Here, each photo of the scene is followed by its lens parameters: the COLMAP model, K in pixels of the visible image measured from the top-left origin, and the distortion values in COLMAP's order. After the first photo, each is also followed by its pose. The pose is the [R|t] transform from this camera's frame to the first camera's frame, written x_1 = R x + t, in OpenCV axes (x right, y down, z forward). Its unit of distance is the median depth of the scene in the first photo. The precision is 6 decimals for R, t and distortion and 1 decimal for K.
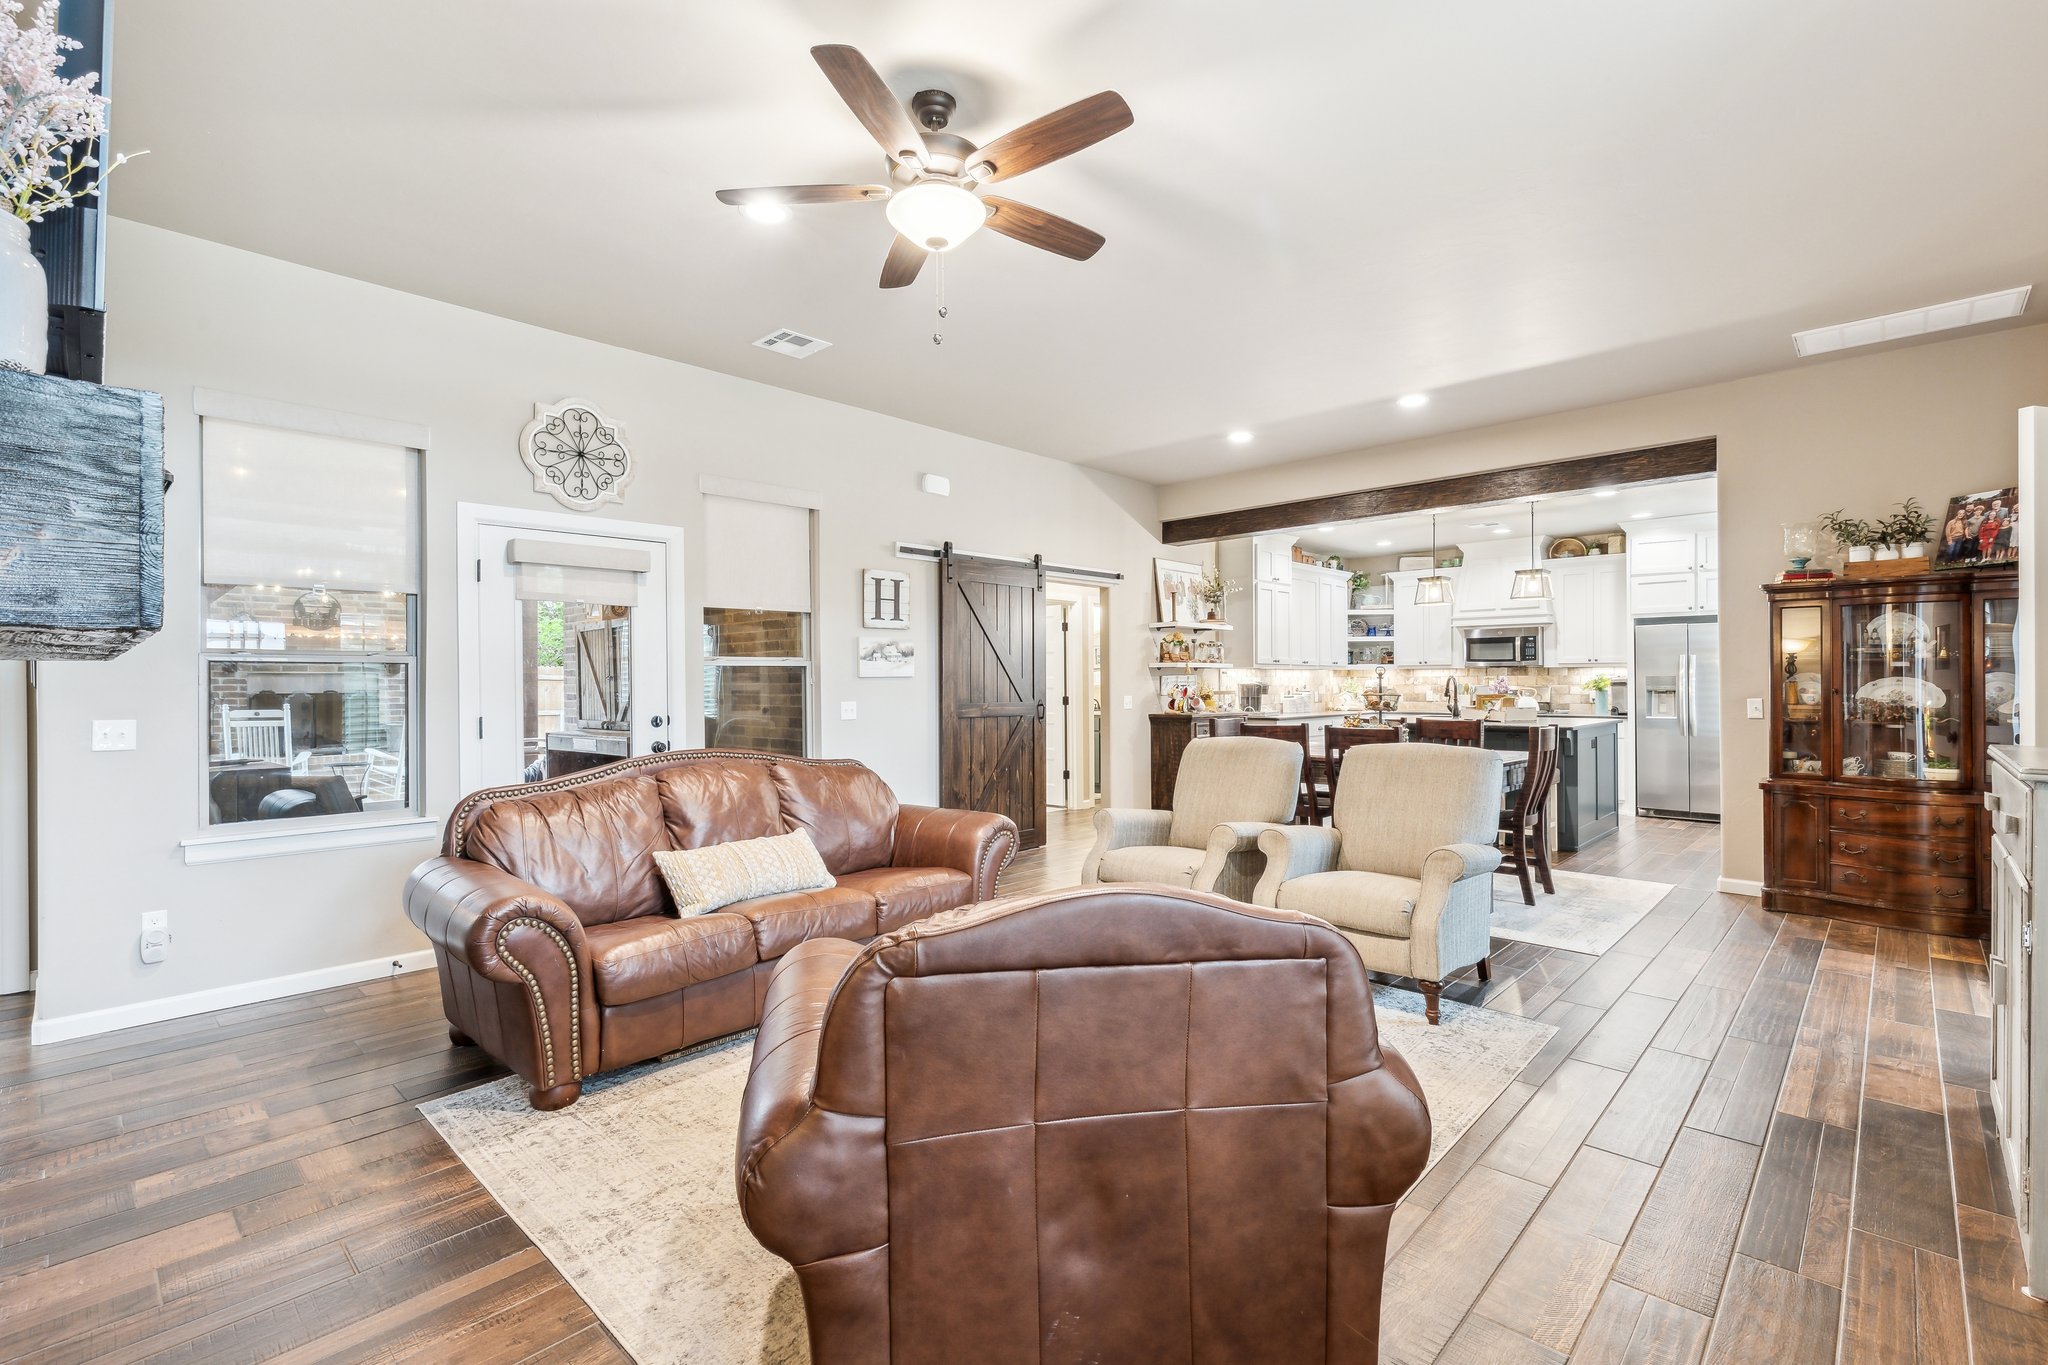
lens RADIAL K [[924.5, 0, 1019.7], [0, 924.5, 683.1], [0, 0, 1]] dist [-0.000258, 0.001359]
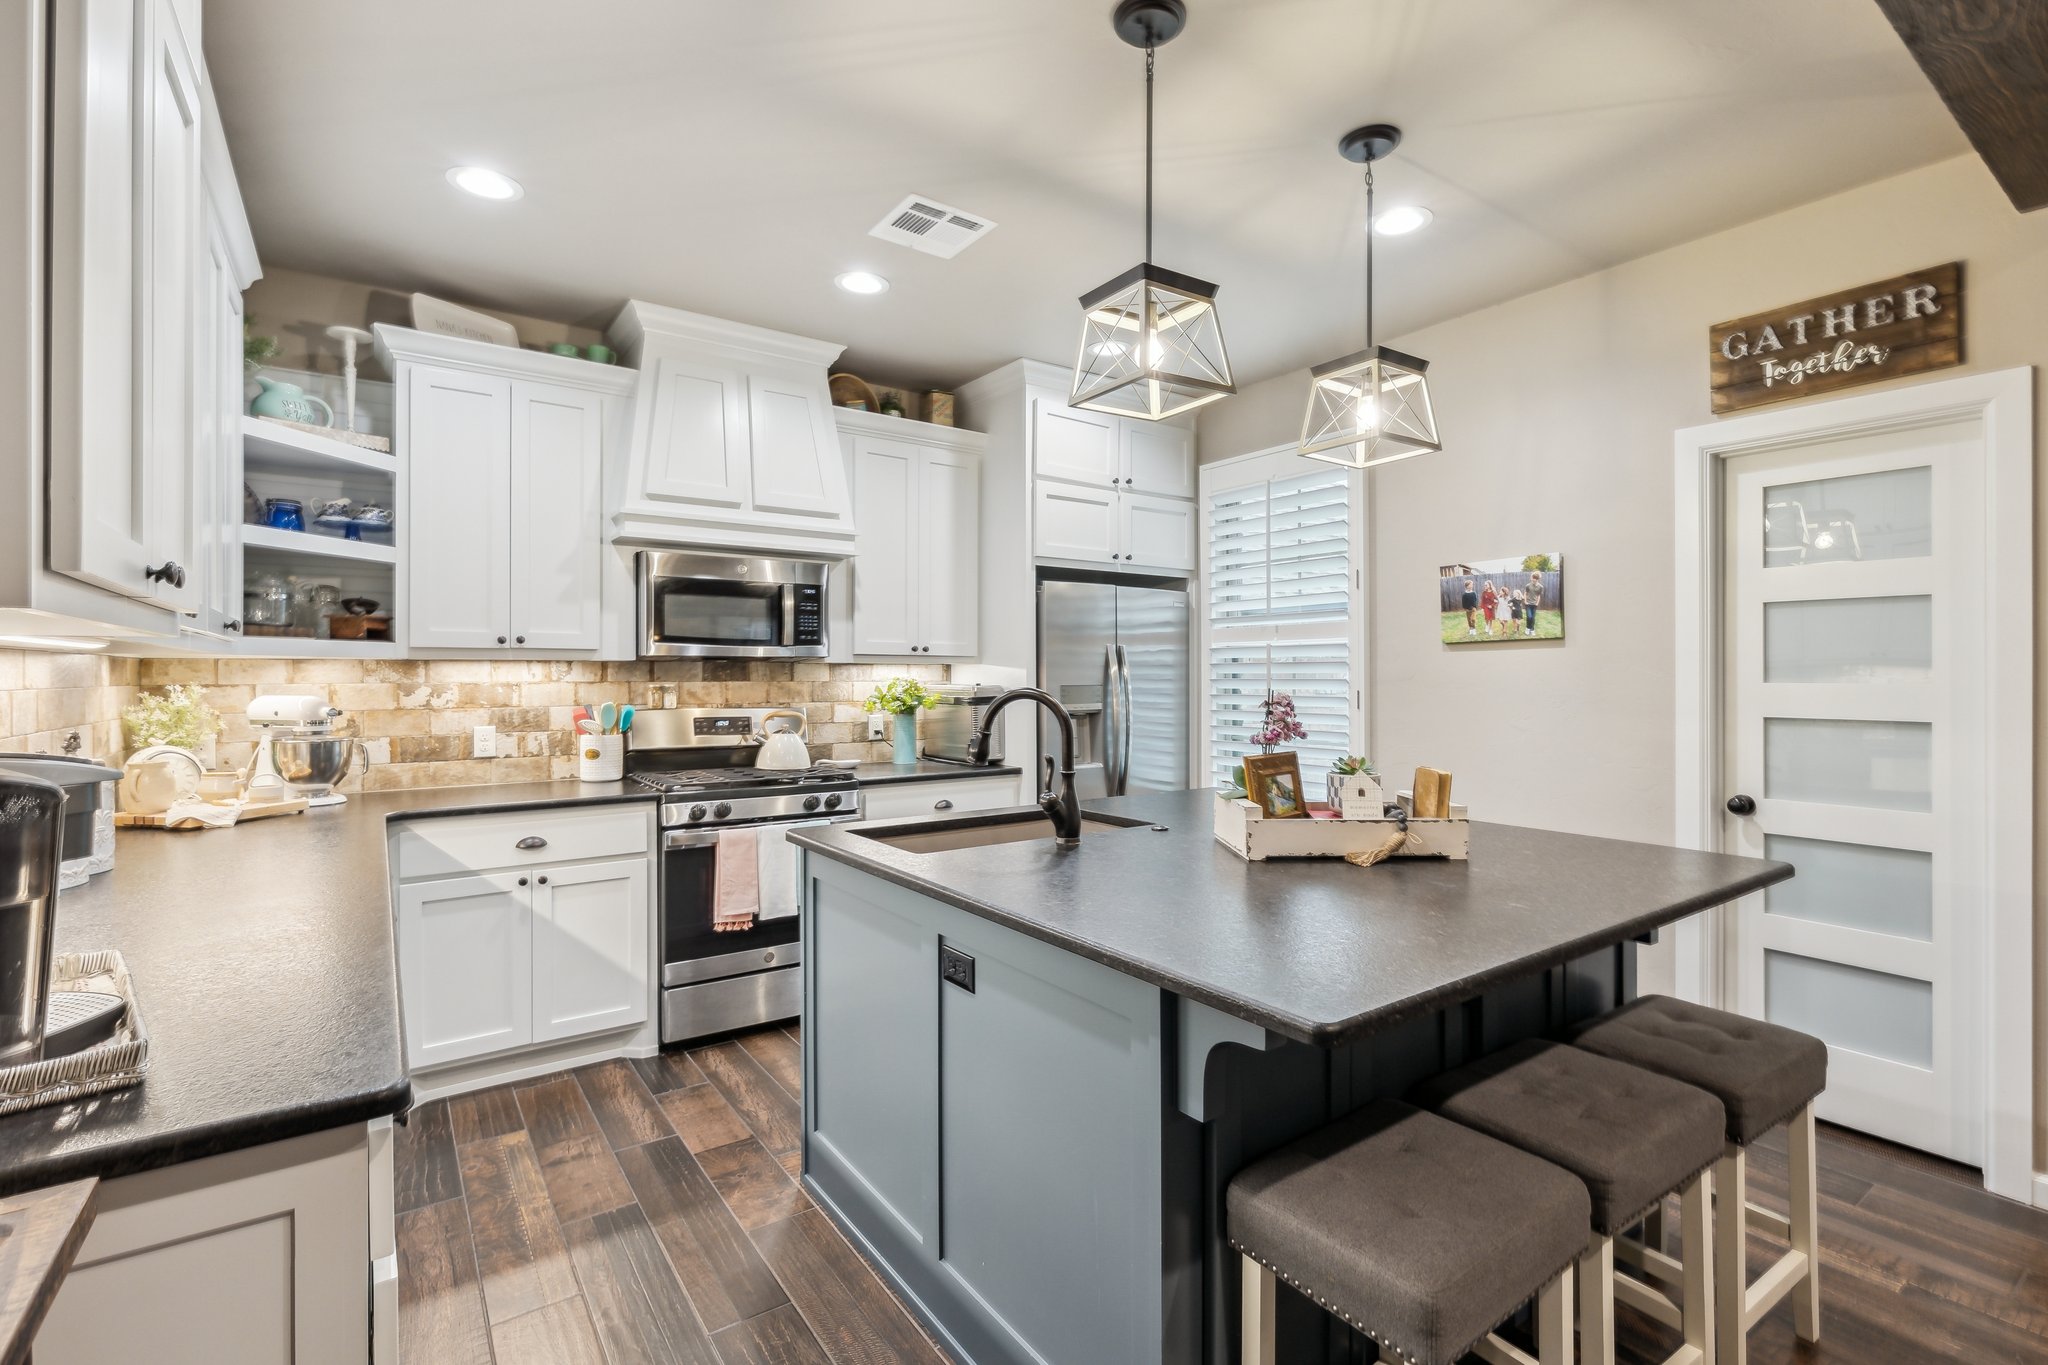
lens RADIAL K [[924.5, 0, 1030.0], [0, 924.5, 669.6], [0, 0, 1]] dist [-0.000258, 0.001359]
pose [[0.180890, 0.005613, 0.983487, 0.166351], [-0.001201, 0.999984, -0.005486, -0.010945], [-0.983503, -0.000189, 0.180894, 0.798583]]
